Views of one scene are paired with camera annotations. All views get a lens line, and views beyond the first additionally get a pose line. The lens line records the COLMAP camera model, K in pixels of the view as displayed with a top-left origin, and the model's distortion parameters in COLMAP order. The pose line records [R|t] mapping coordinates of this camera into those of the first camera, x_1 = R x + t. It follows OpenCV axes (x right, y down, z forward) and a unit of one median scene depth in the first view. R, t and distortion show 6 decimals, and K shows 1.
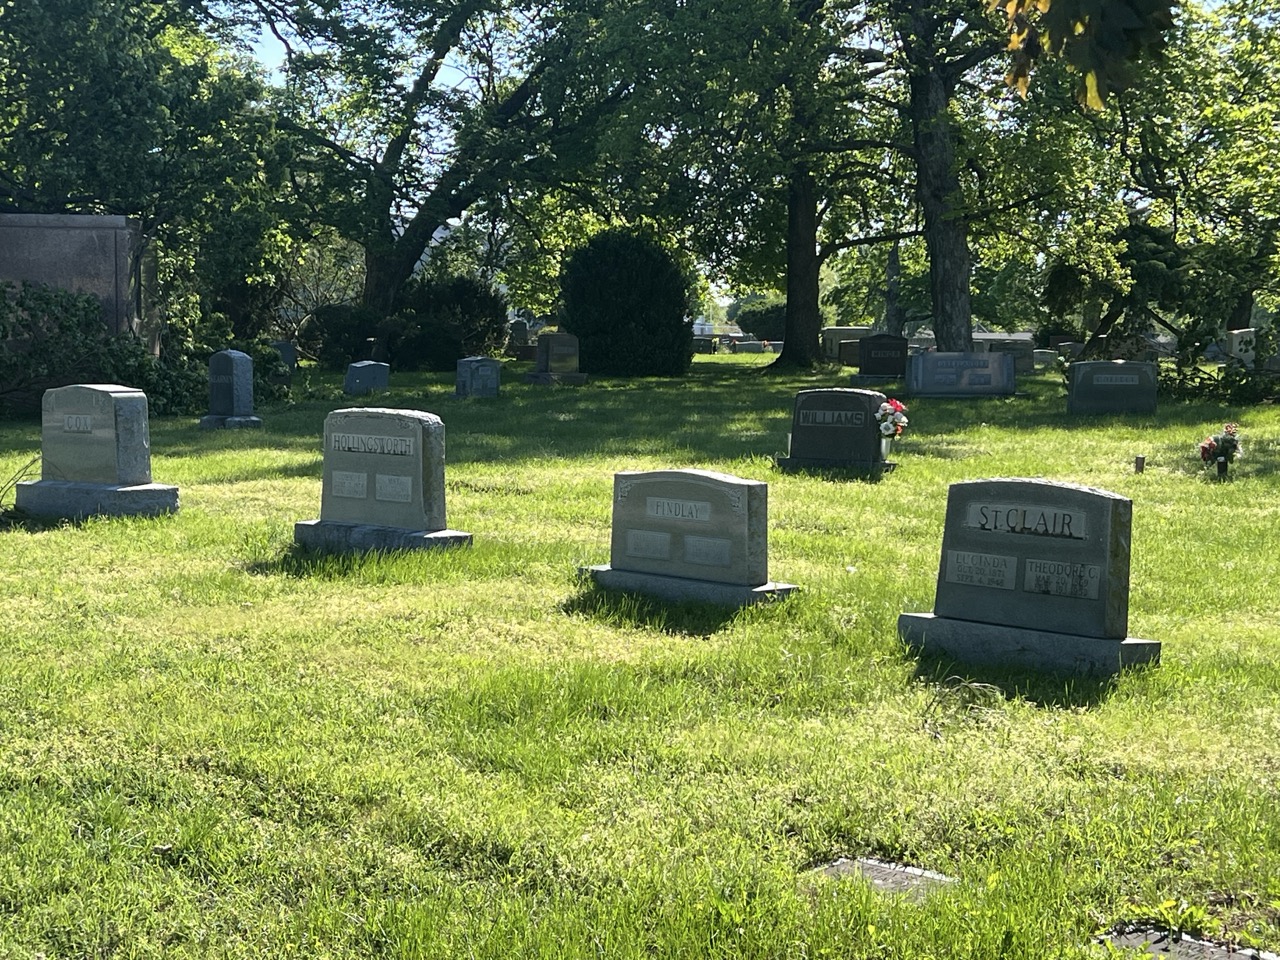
lens RADIAL K [[2096.1, 0, 640.0], [0, 2096.1, 480.0], [0, 0, 1]] dist [-0.015060, 0.080943]
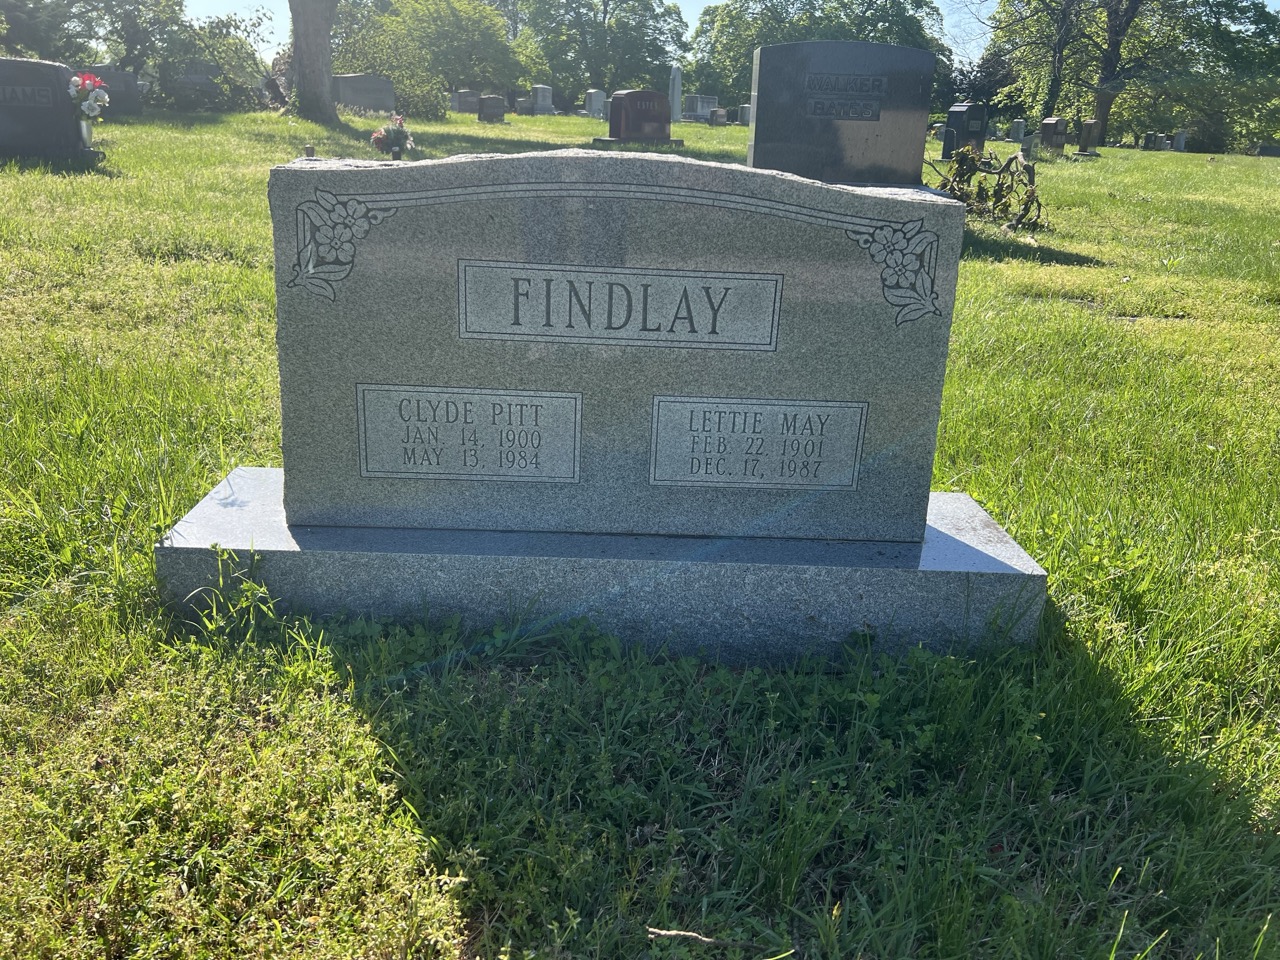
lens RADIAL K [[962.5, 0, 644.4], [0, 962.5, 505.5], [0, 0, 1]] dist [0.011729, -0.009593]
pose [[0.678952, -0.247866, 0.691076, -0.013050], [0.004535, 0.942685, 0.333654, -0.000575], [-0.734169, -0.223401, 0.641162, 0.163415]]
